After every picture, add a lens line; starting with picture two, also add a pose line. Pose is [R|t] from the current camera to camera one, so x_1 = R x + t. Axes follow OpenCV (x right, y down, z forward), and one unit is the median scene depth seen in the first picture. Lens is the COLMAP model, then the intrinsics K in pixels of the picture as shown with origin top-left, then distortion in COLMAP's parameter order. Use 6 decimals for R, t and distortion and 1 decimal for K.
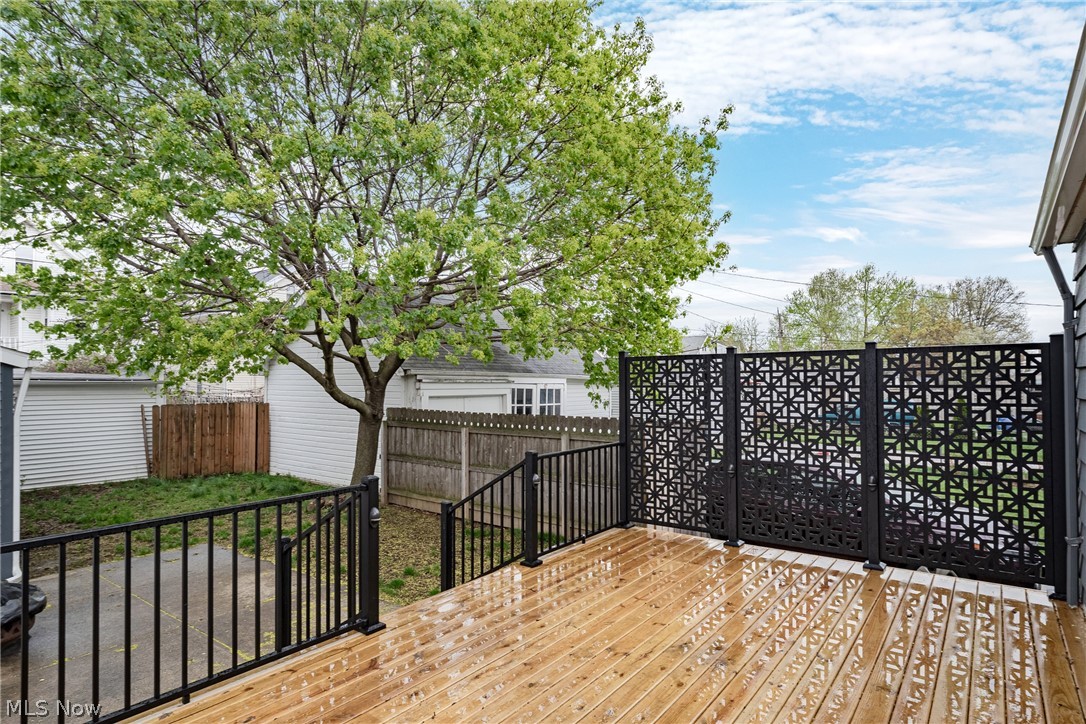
lens RADIAL K [[559.4, 0, 544.3], [0, 559.4, 369.2], [0, 0, 1]] dist [0.003234, 0.000289]
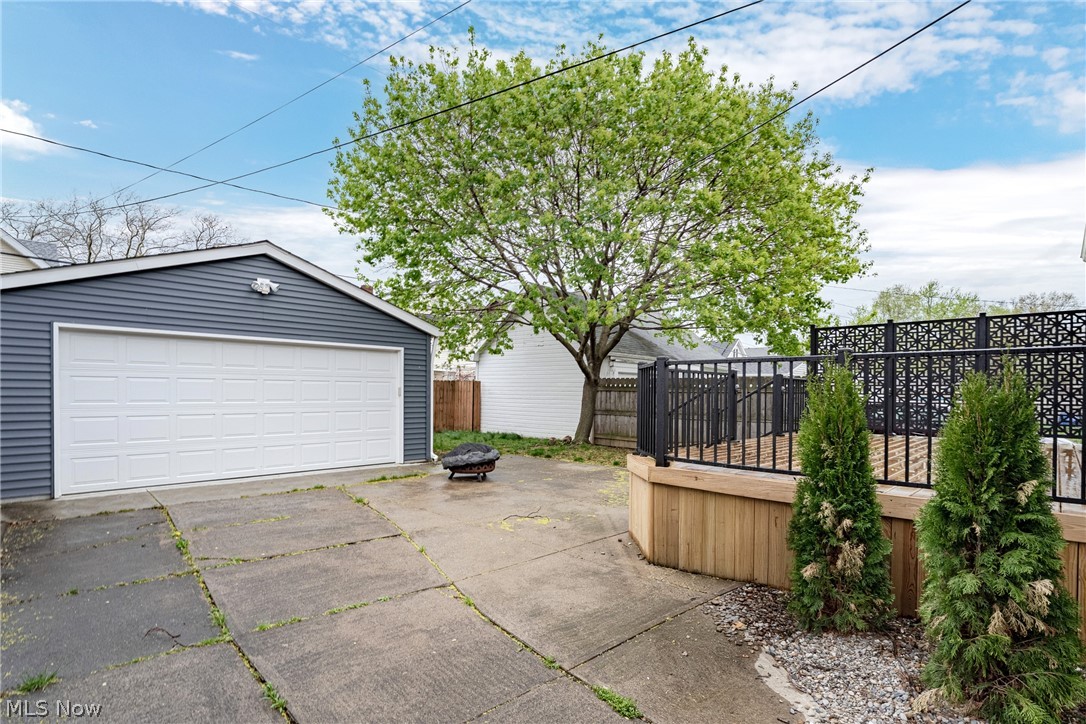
lens RADIAL K [[524.2, 0, 541.5], [0, 524.2, 393.7], [0, 0, 1]] dist [-0.005403, -0.000685]
pose [[0.994589, 0.014122, -0.102925, -0.302542], [-0.012122, 0.999726, 0.020024, 0.091500], [0.103180, -0.018668, 0.994488, -0.378529]]
